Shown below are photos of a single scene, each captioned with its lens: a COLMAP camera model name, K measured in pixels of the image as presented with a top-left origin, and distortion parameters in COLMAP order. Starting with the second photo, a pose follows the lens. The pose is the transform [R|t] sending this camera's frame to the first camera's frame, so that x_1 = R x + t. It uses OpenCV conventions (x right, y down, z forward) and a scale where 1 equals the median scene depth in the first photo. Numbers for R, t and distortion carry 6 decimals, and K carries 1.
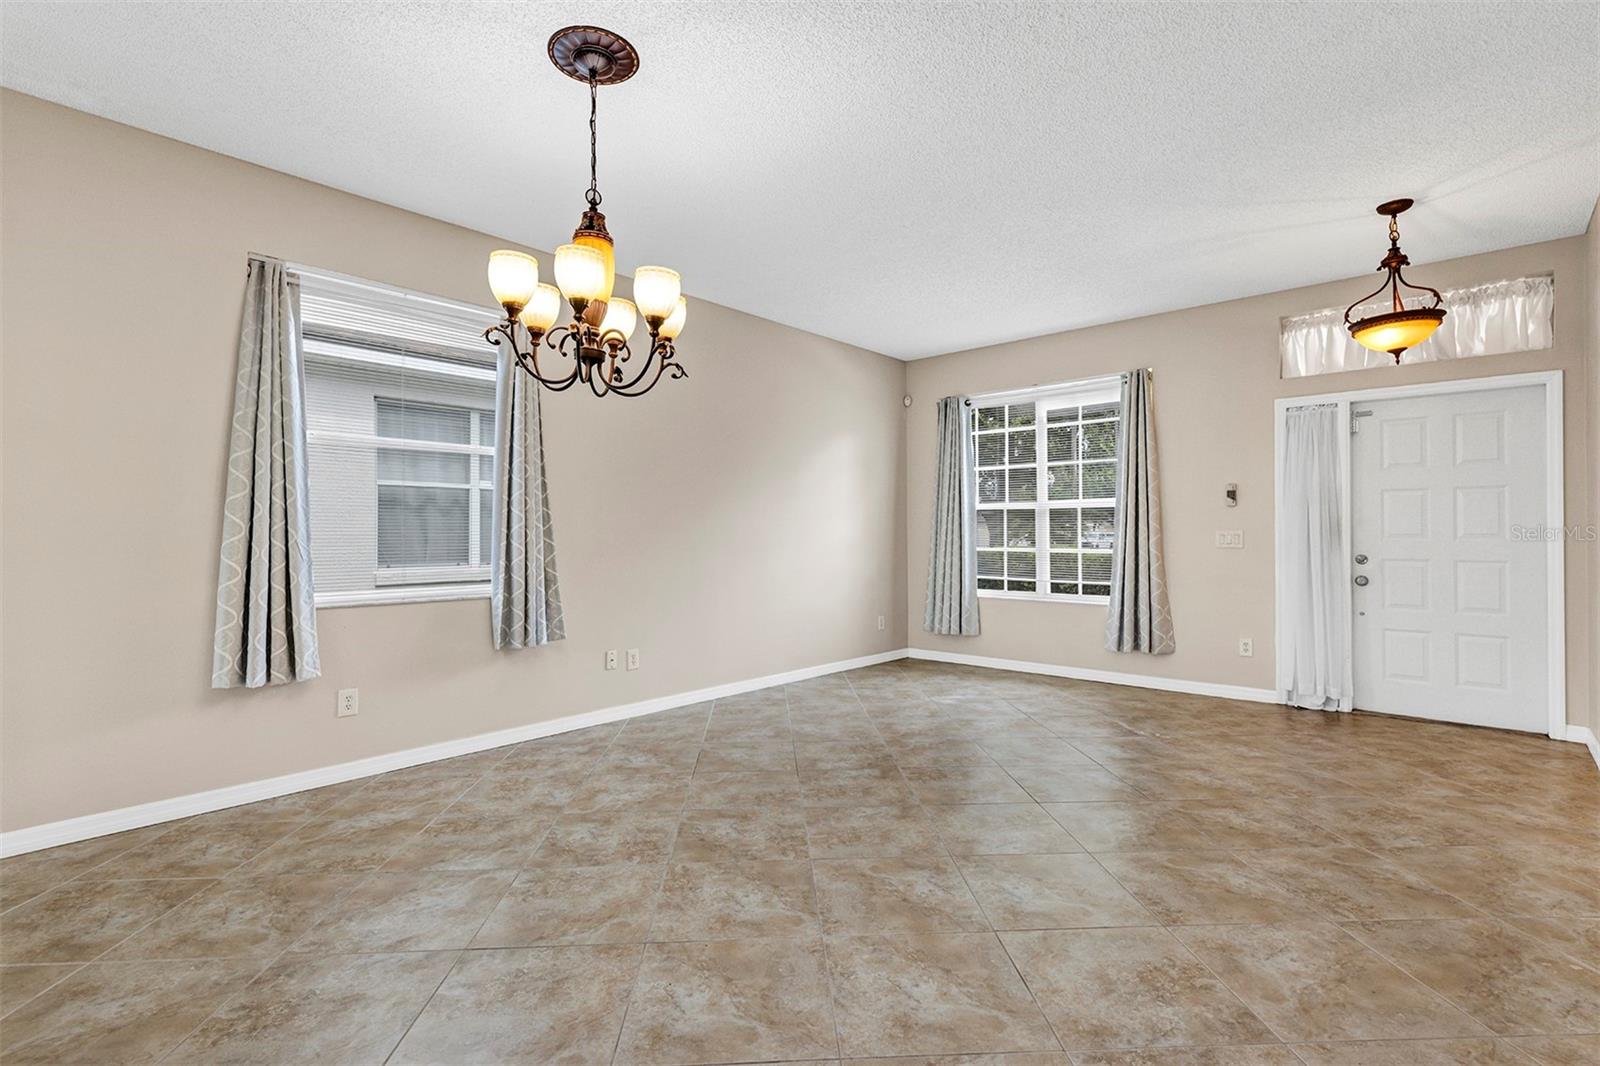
lens RADIAL K [[736.1, 0, 801.7], [0, 736.1, 538.5], [0, 0, 1]] dist [0.002514, 0.000898]
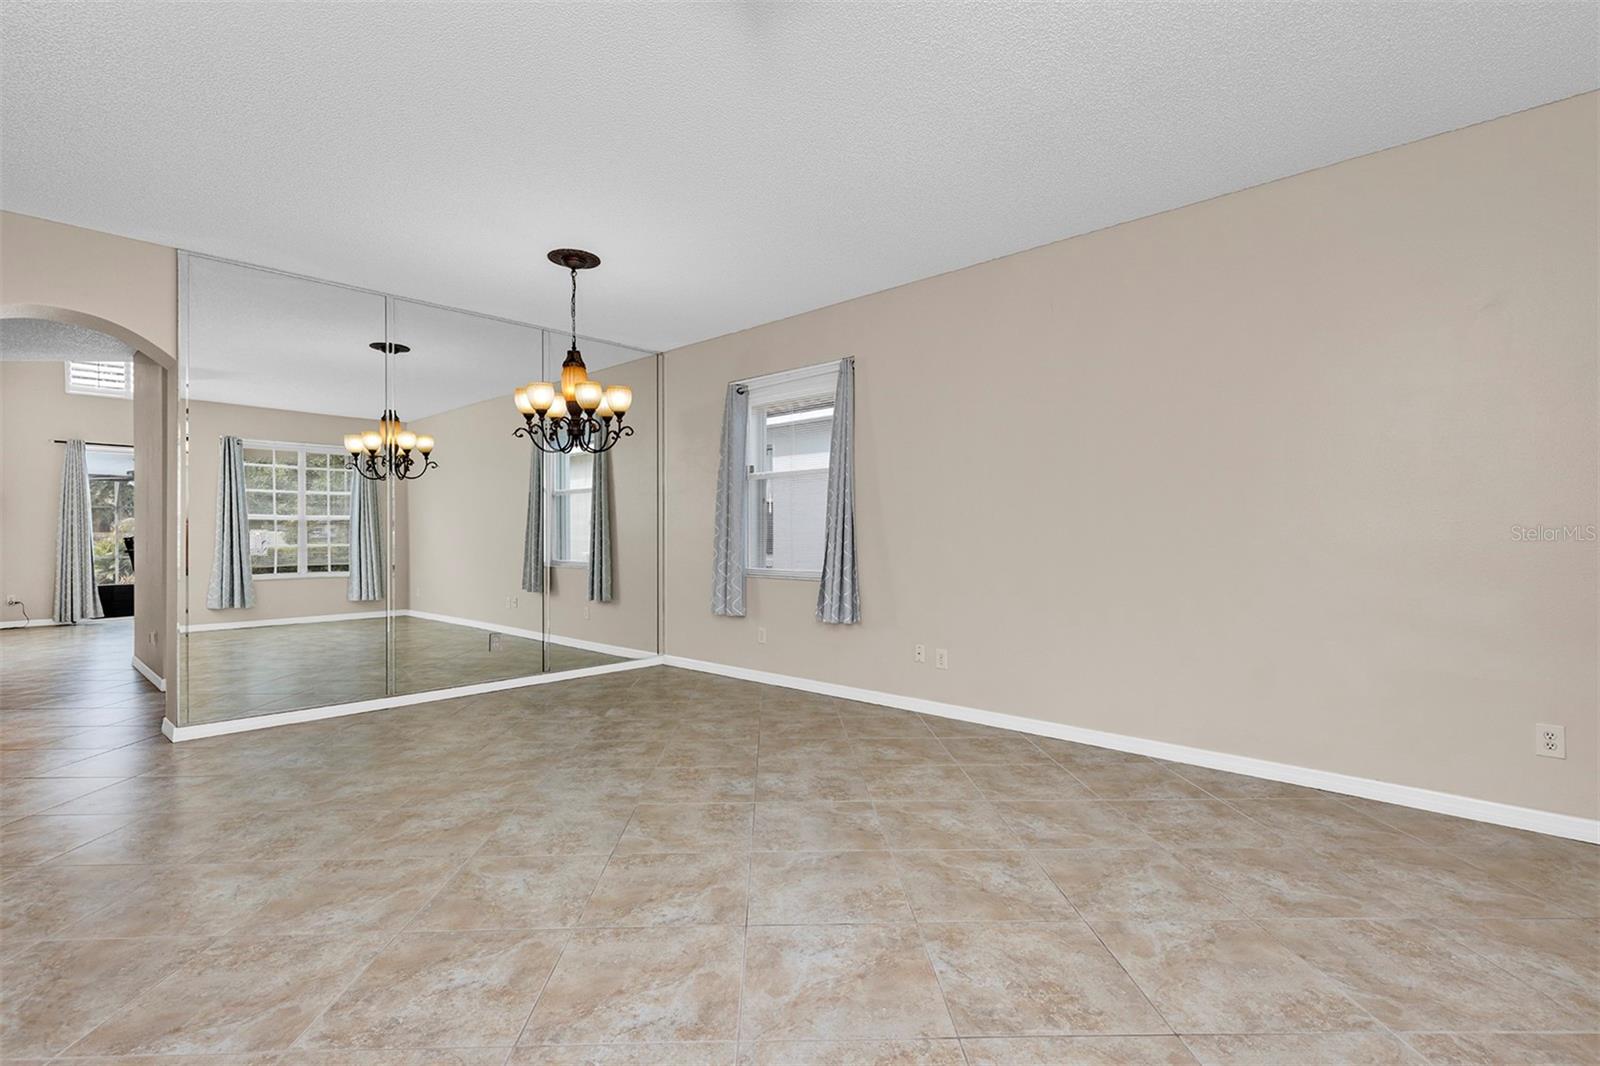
lens RADIAL K [[738.9, 0, 792.9], [0, 738.9, 535.0], [0, 0, 1]] dist [0.008944, -0.000195]
pose [[-0.007819, 0.005990, -0.999951, 1.386089], [-0.001553, 0.999981, 0.006002, -0.017545], [0.999968, 0.001600, -0.007810, 1.440622]]
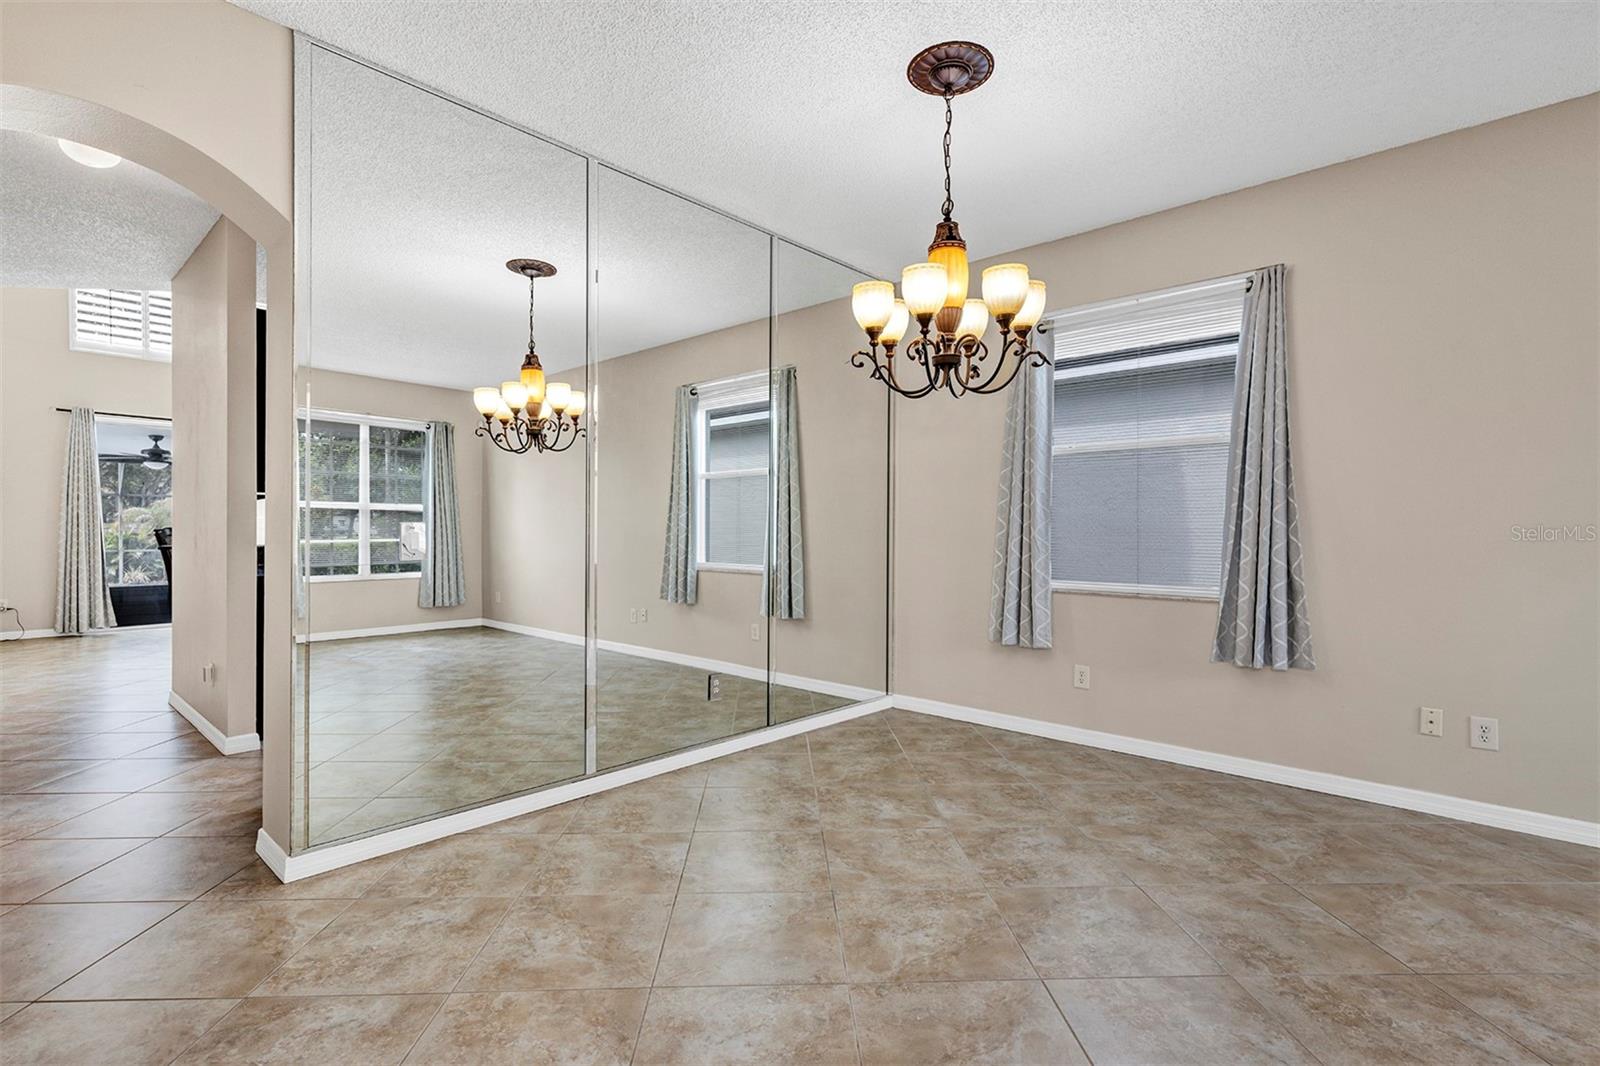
lens RADIAL K [[738.9, 0, 792.9], [0, 738.9, 535.0], [0, 0, 1]] dist [0.008944, -0.000195]
pose [[-0.001222, 0.011373, -0.999935, 0.730758], [-0.009253, 0.999892, 0.011384, -0.011615], [0.999956, 0.009267, -0.001117, 0.736204]]
